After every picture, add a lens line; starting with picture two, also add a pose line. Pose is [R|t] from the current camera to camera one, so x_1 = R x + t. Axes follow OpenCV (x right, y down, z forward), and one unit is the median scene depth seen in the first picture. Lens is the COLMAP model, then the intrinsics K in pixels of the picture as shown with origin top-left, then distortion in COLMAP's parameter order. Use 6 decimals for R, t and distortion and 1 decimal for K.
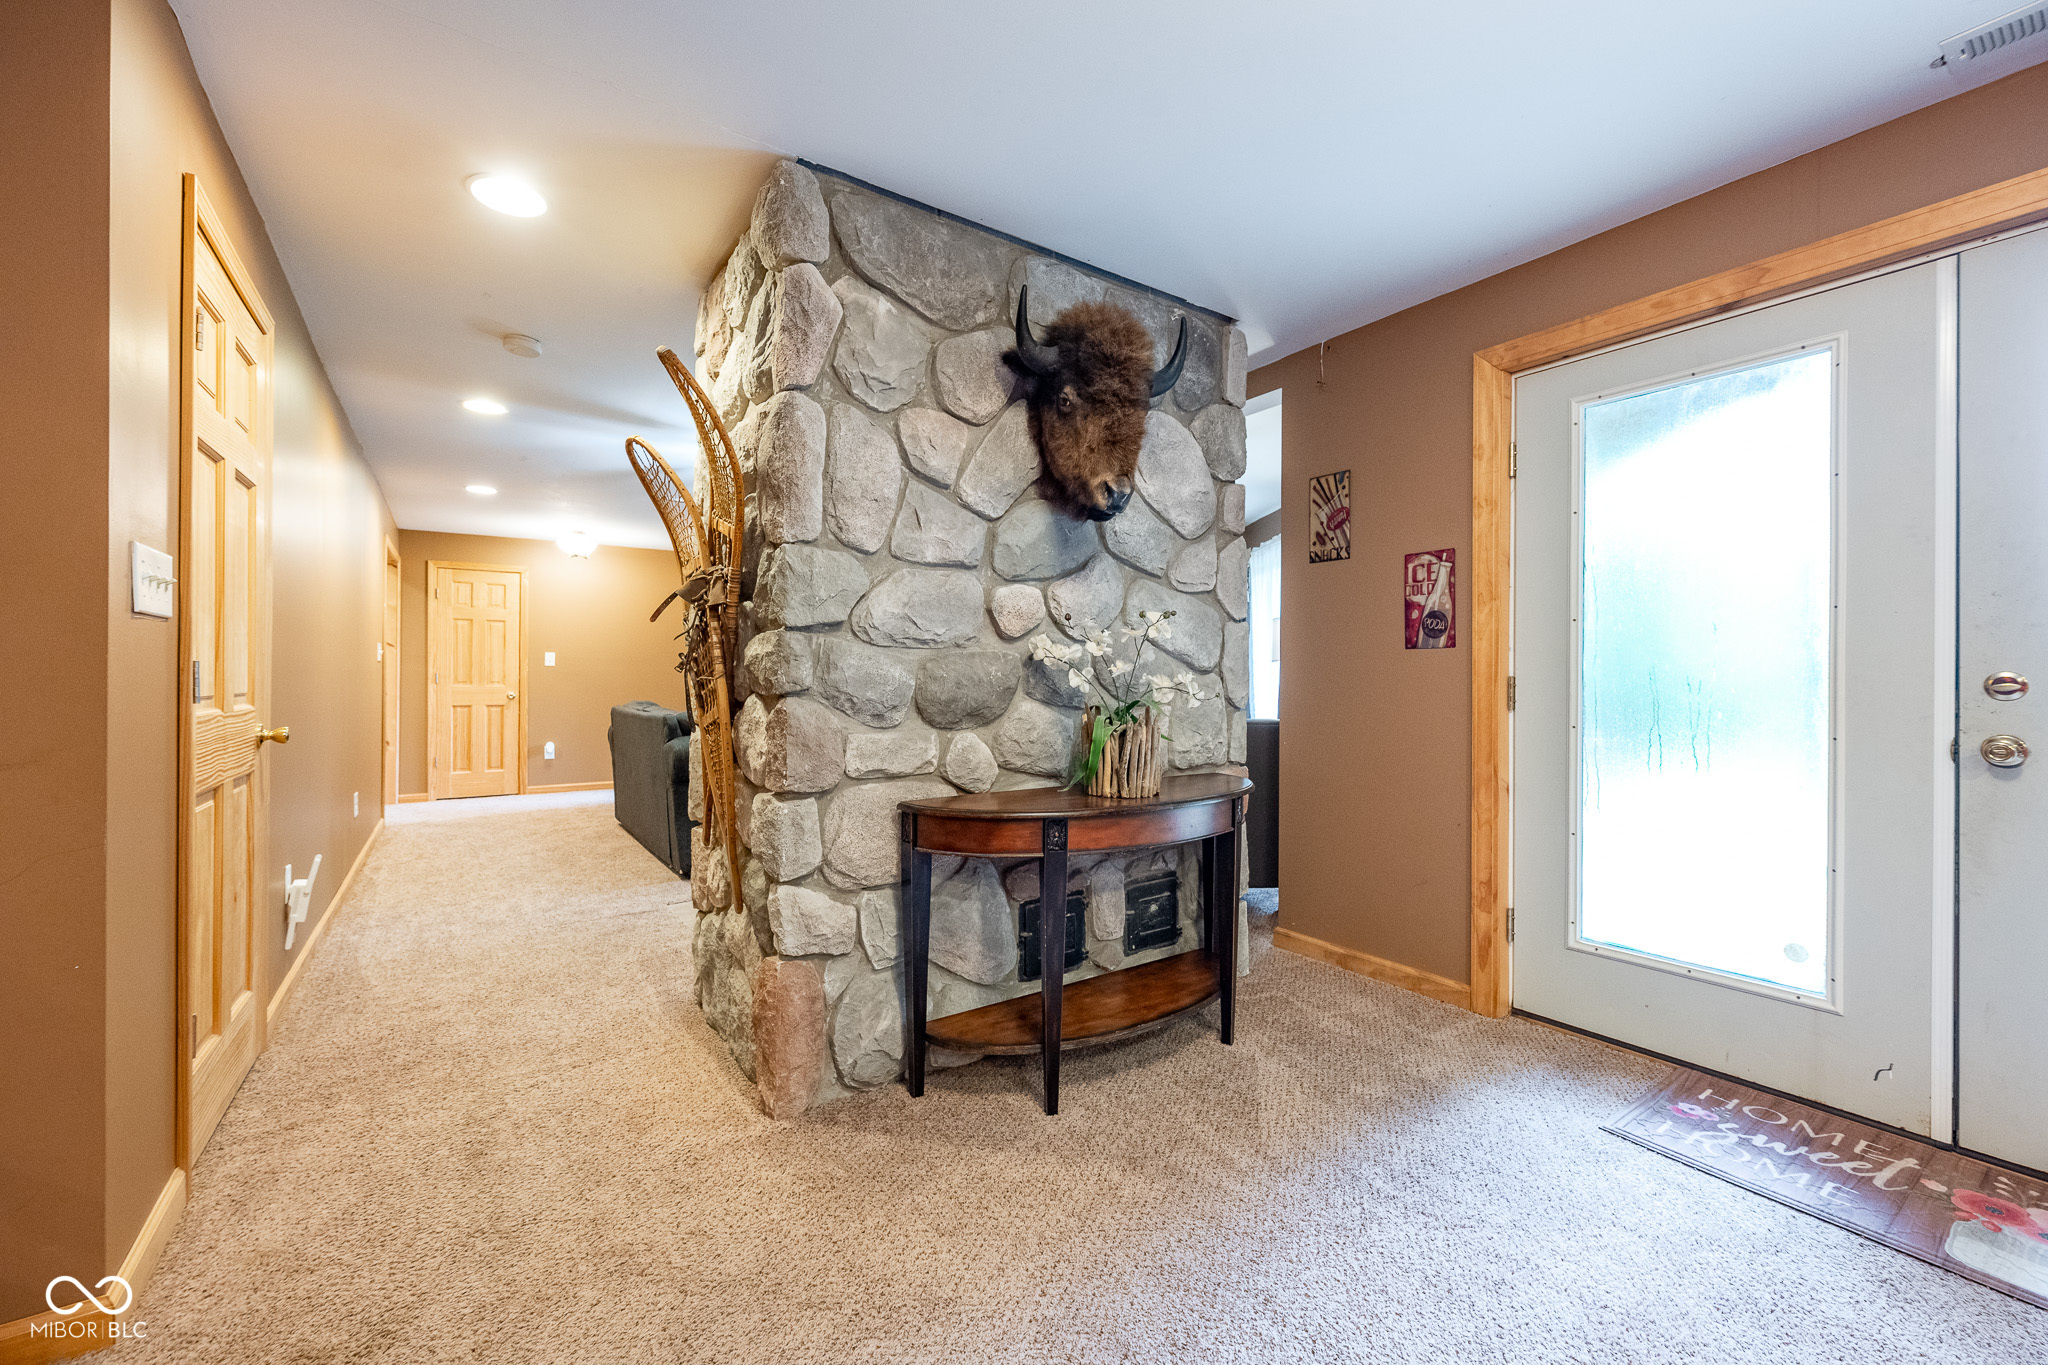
lens RADIAL K [[810.7, 0, 1027.7], [0, 810.7, 677.2], [0, 0, 1]] dist [-0.001032, 0.000763]
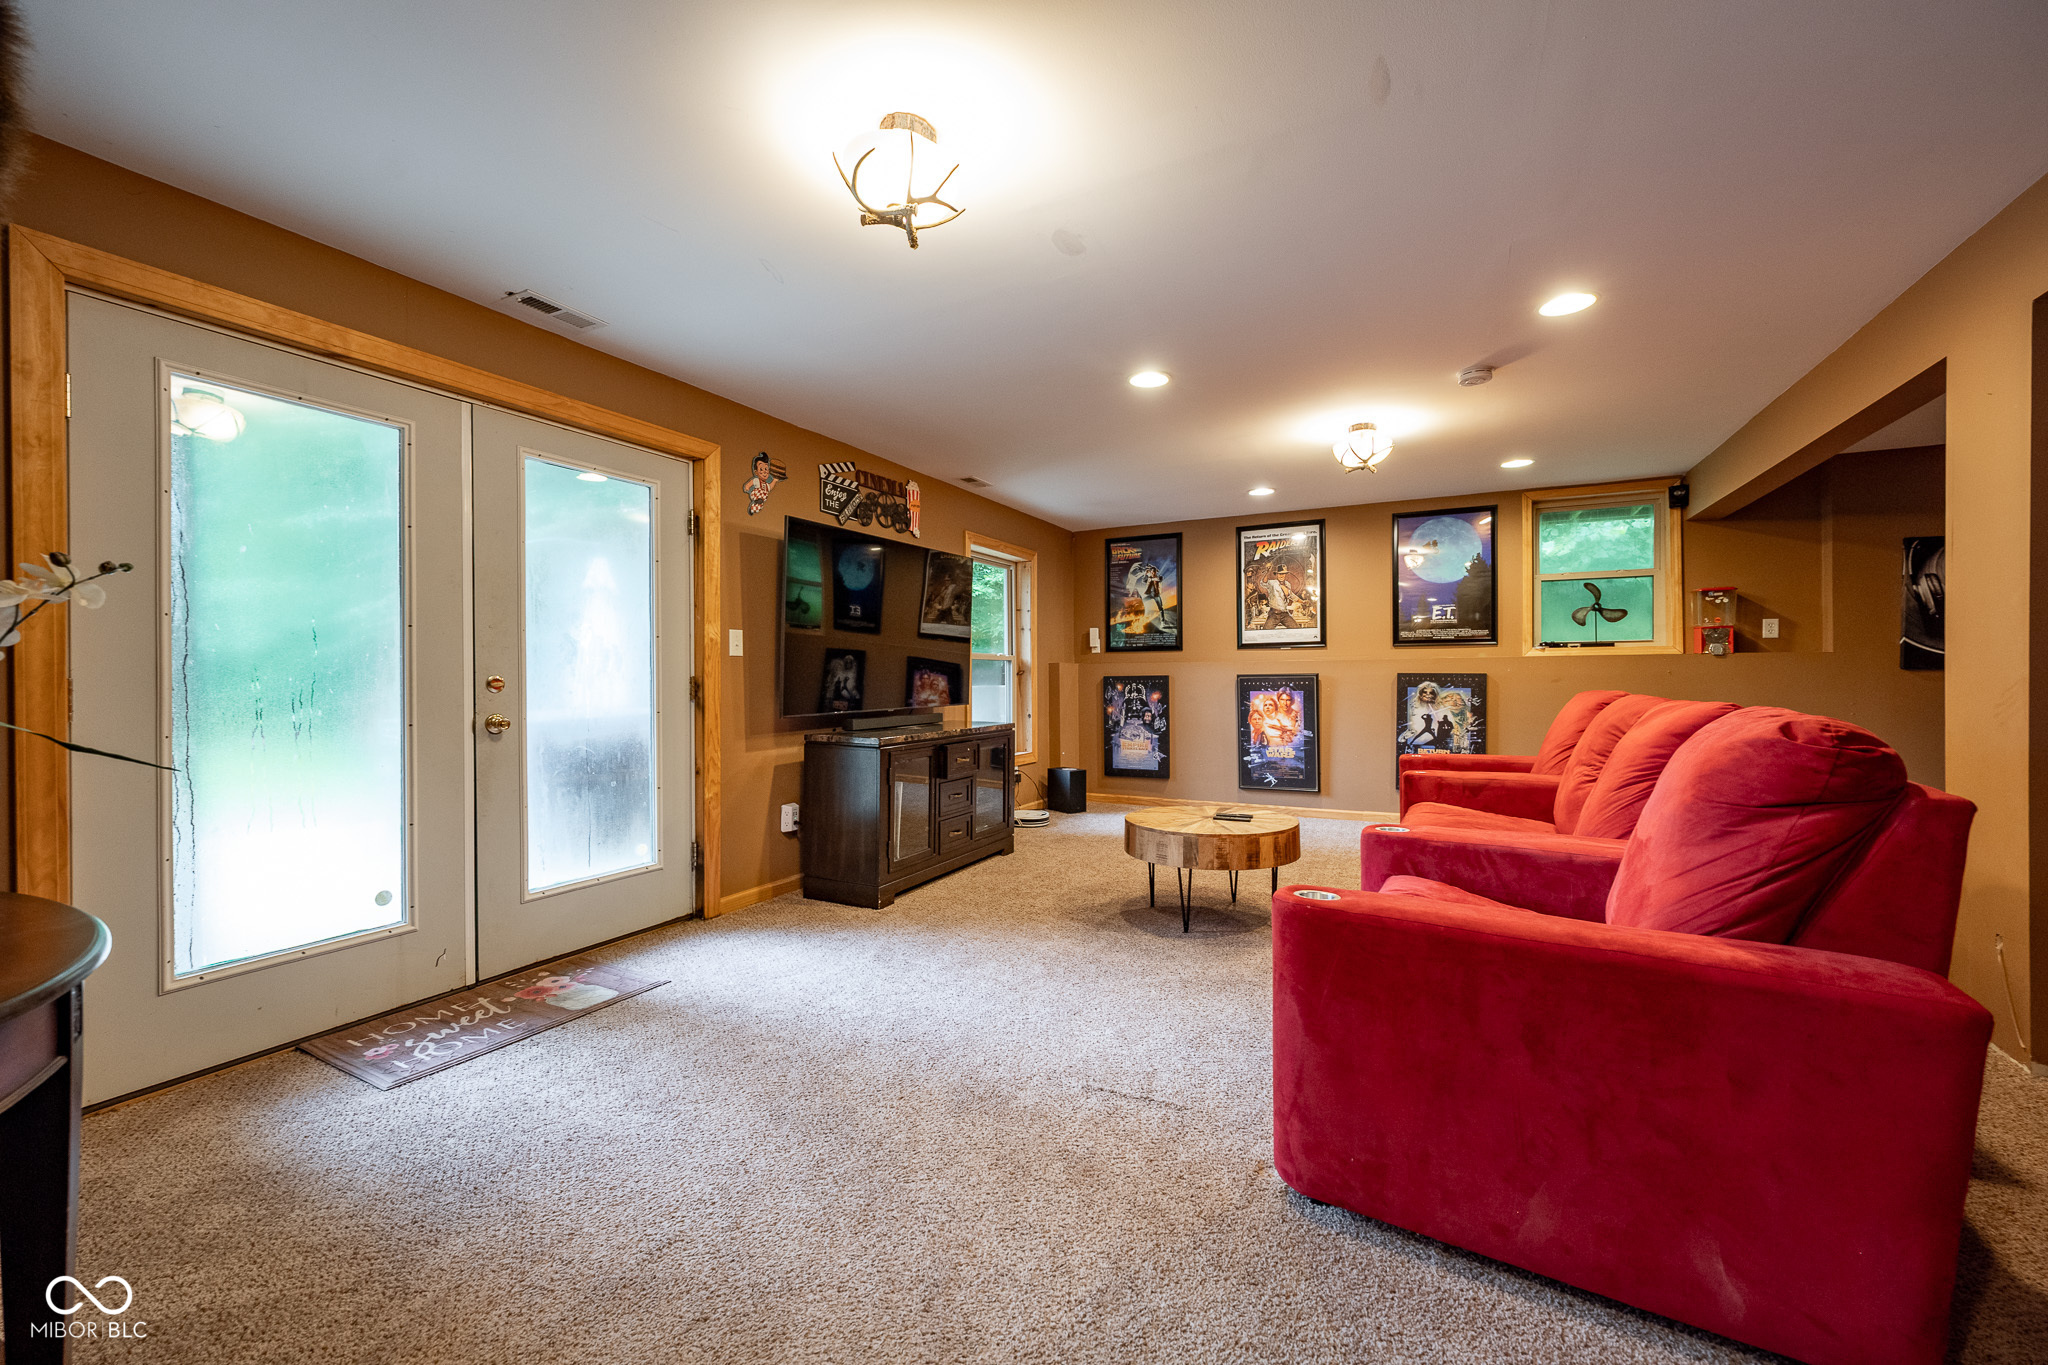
lens RADIAL K [[810.7, 0, 1023.1], [0, 810.7, 681.0], [0, 0, 1]] dist [-0.001032, 0.000763]
pose [[-0.459705, -0.000178, 0.888072, -0.438994], [0.006792, 0.999970, 0.003716, 0.003588], [-0.888046, 0.007740, -0.459690, 0.488611]]
